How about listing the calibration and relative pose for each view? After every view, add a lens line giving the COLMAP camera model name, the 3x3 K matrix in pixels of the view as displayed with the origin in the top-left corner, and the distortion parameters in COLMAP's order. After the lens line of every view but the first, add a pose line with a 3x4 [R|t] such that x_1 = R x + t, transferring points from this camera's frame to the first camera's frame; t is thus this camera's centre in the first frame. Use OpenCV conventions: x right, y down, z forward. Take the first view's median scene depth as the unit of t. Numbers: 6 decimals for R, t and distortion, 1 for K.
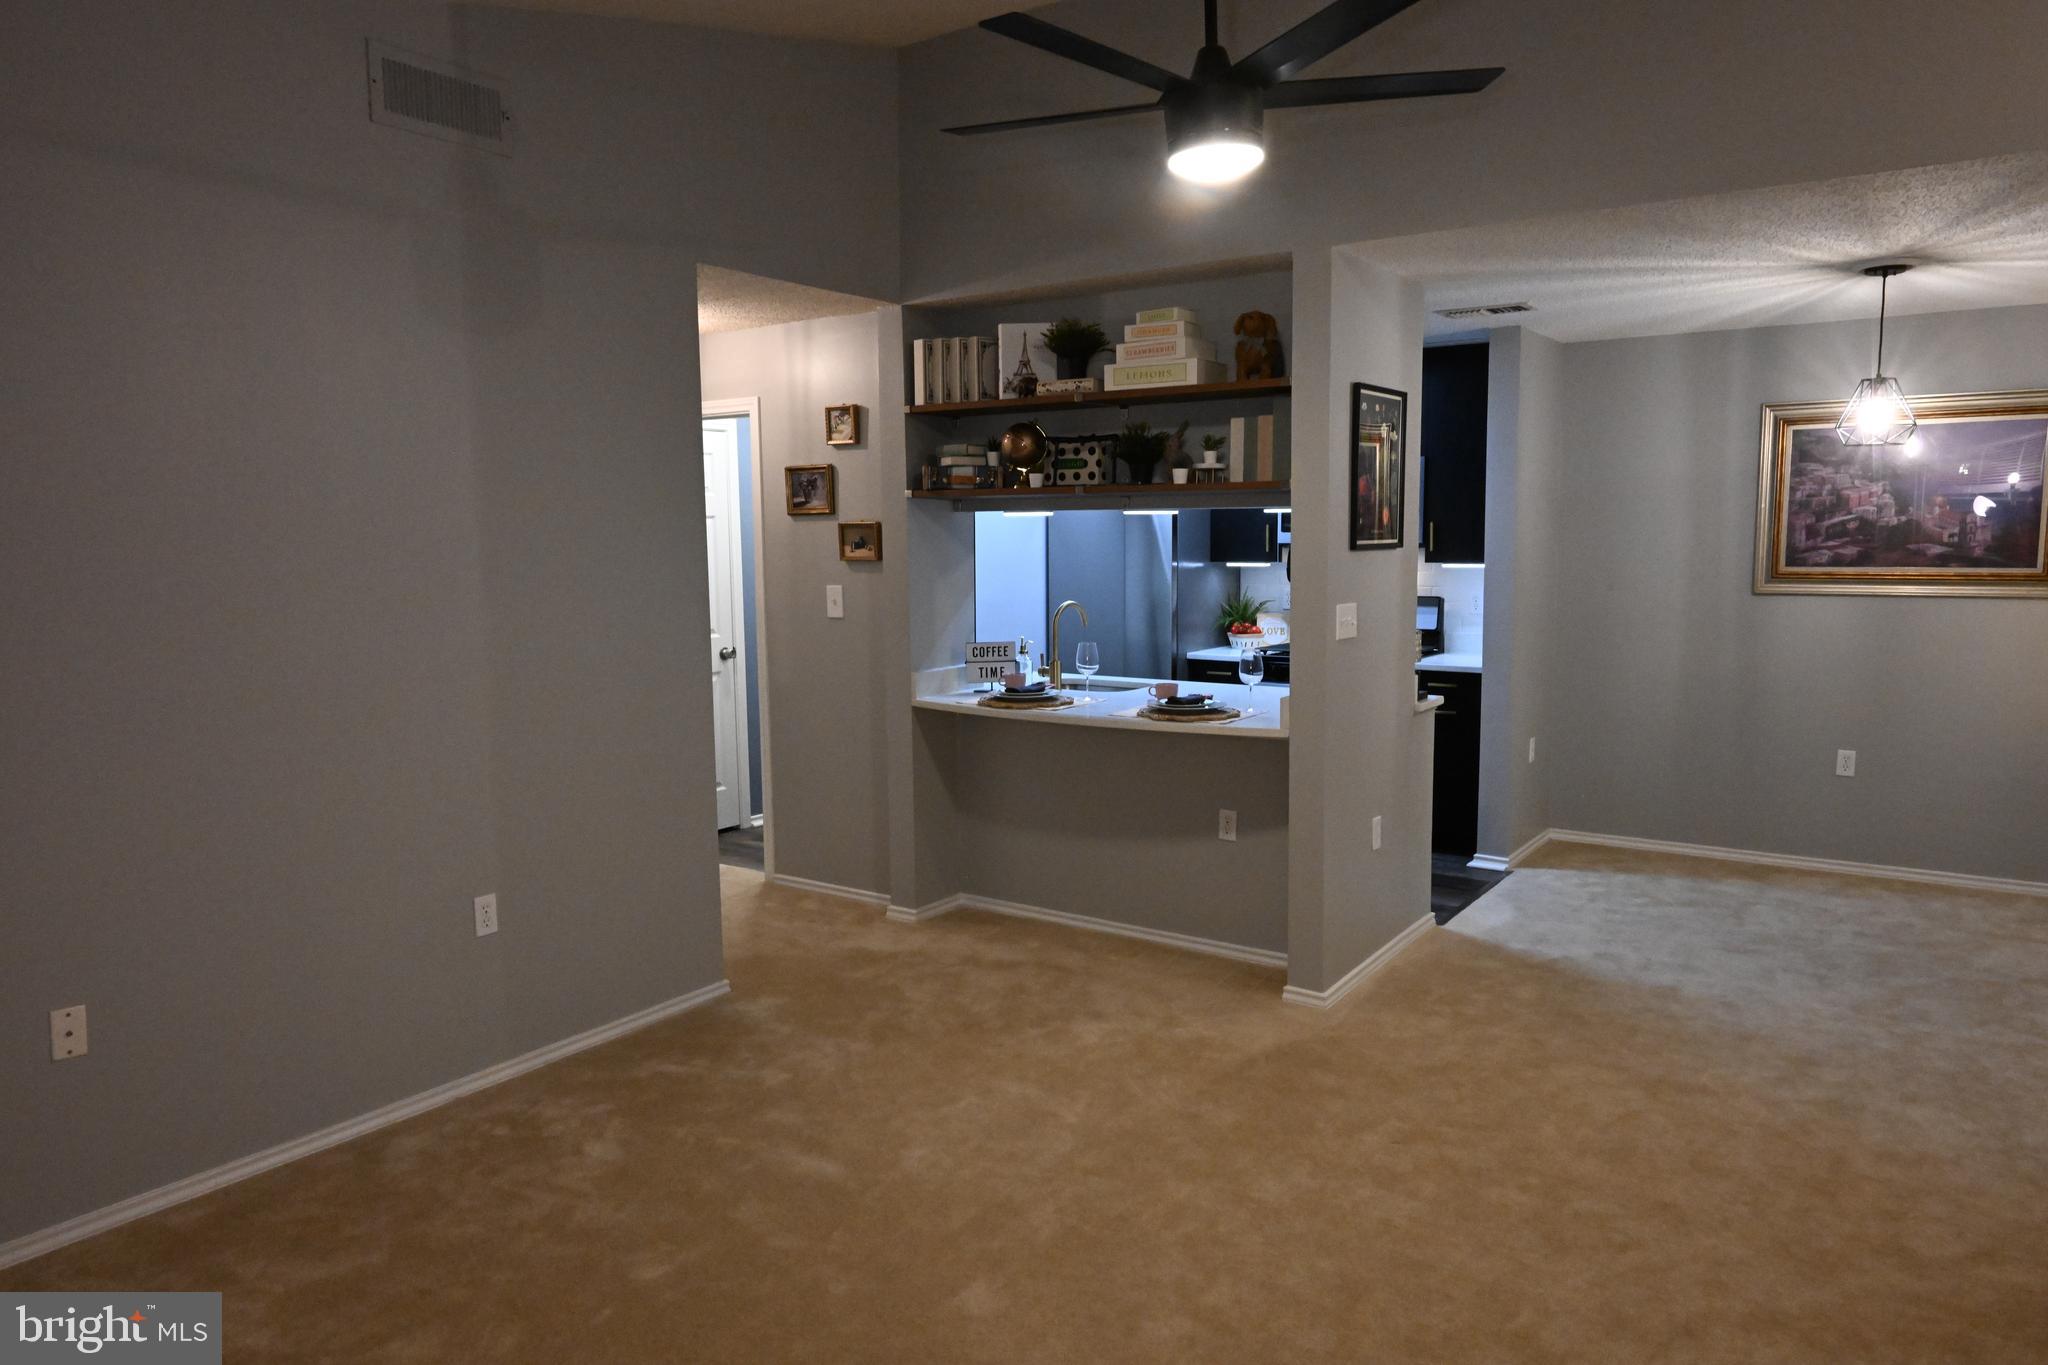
lens RADIAL K [[1355.6, 0, 1026.3], [0, 1355.6, 688.7], [0, 0, 1]] dist [-0.001448, -0.000356]
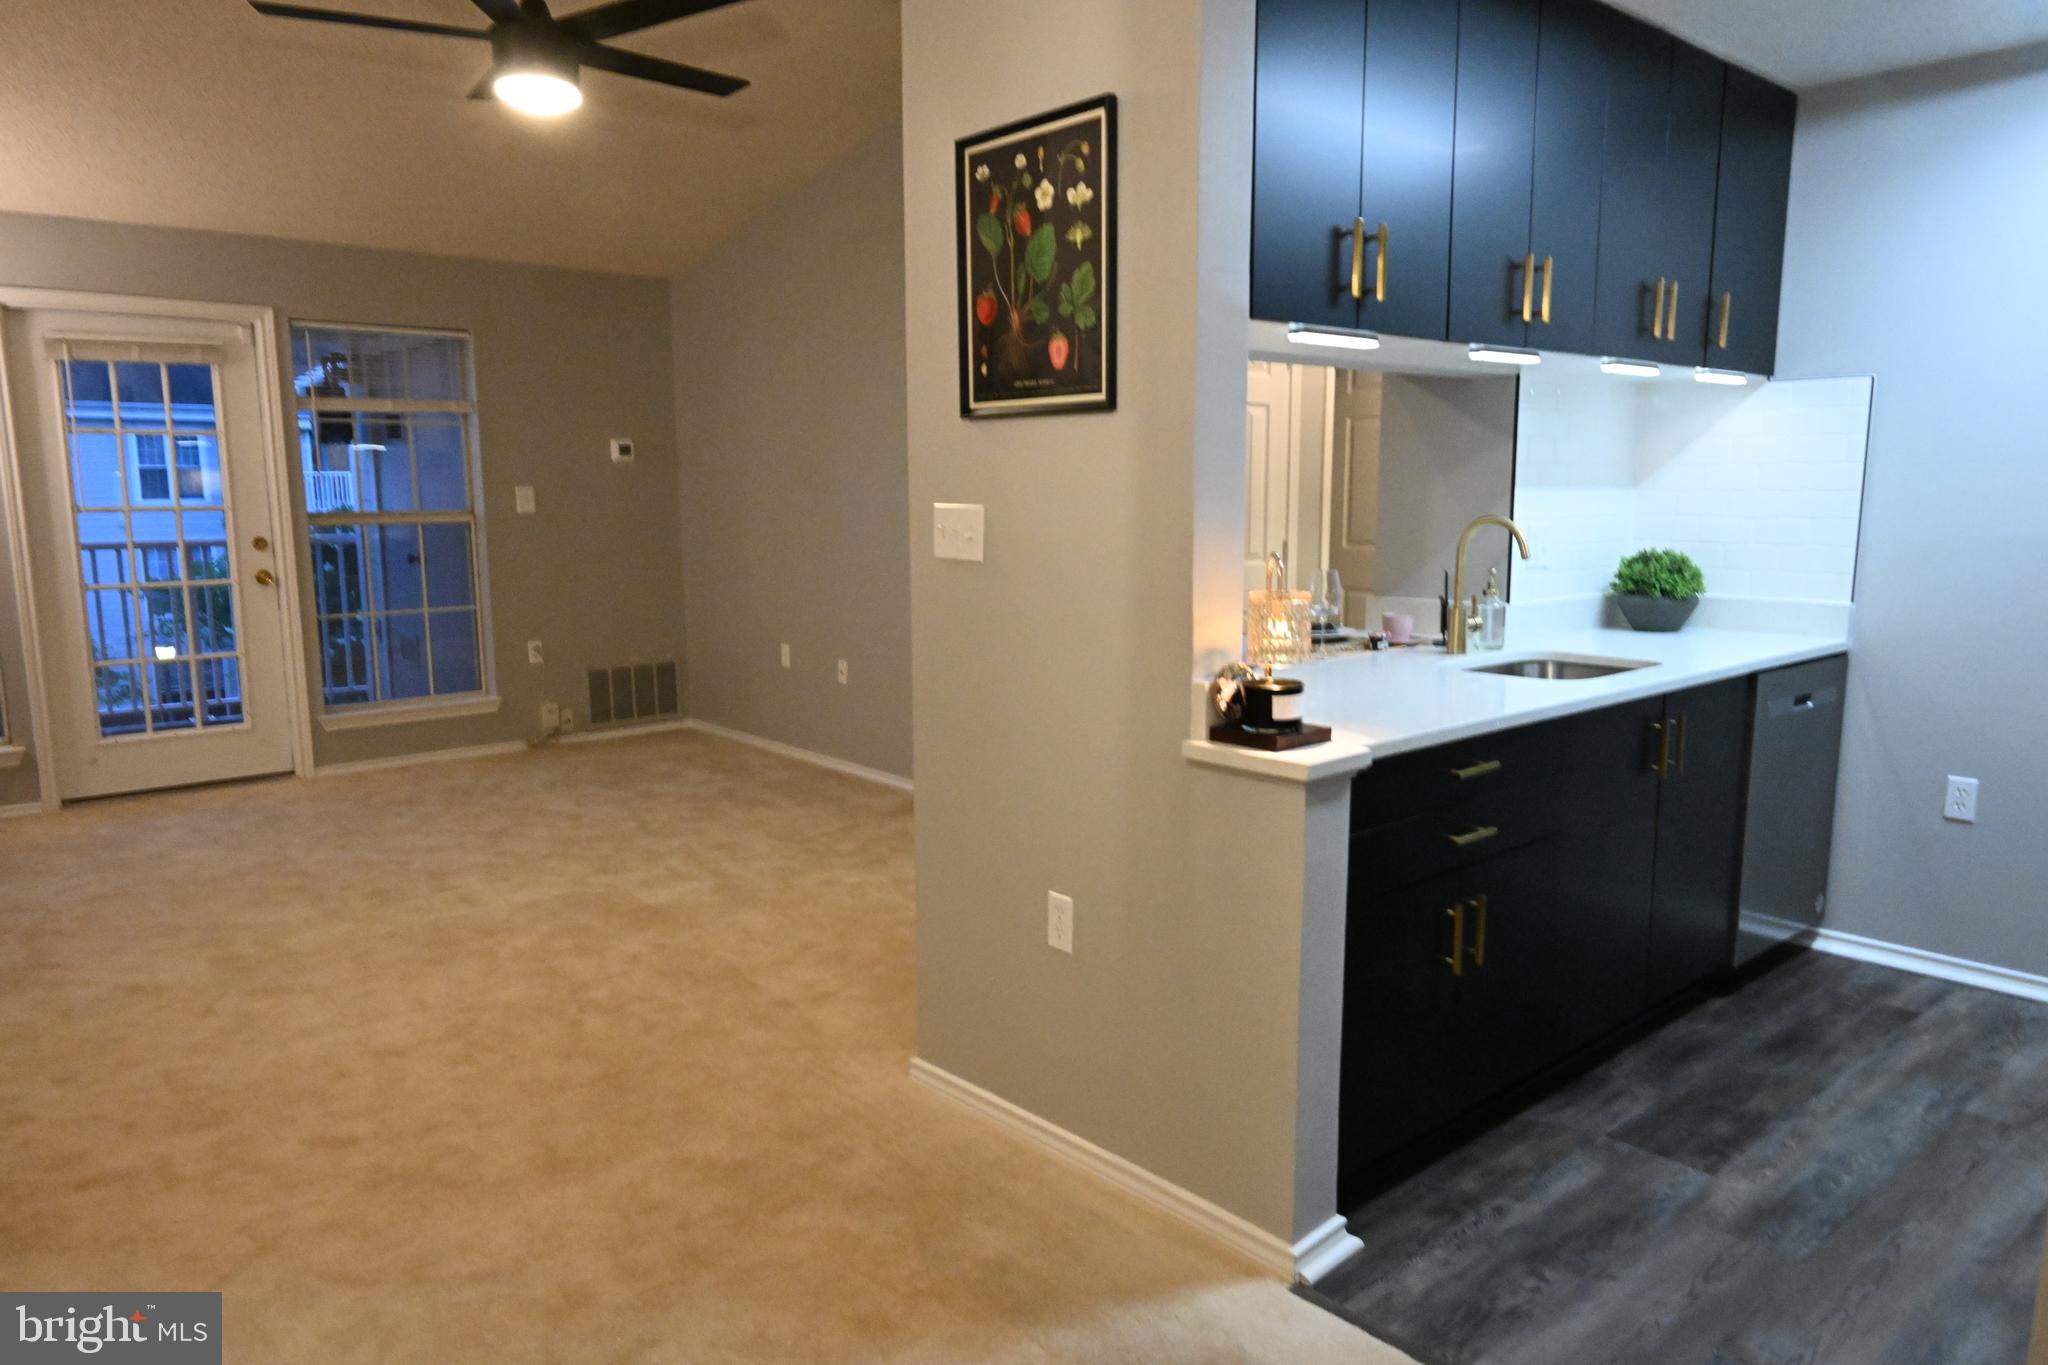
lens RADIAL K [[1359.6, 0, 1035.5], [0, 1359.6, 696.7], [0, 0, 1]] dist [-0.000897, 0.000818]
pose [[-0.234767, 0.164366, -0.958054, 0.723562], [-0.105807, 0.975423, 0.193273, -0.086431], [0.966276, 0.146743, -0.211606, 1.003497]]
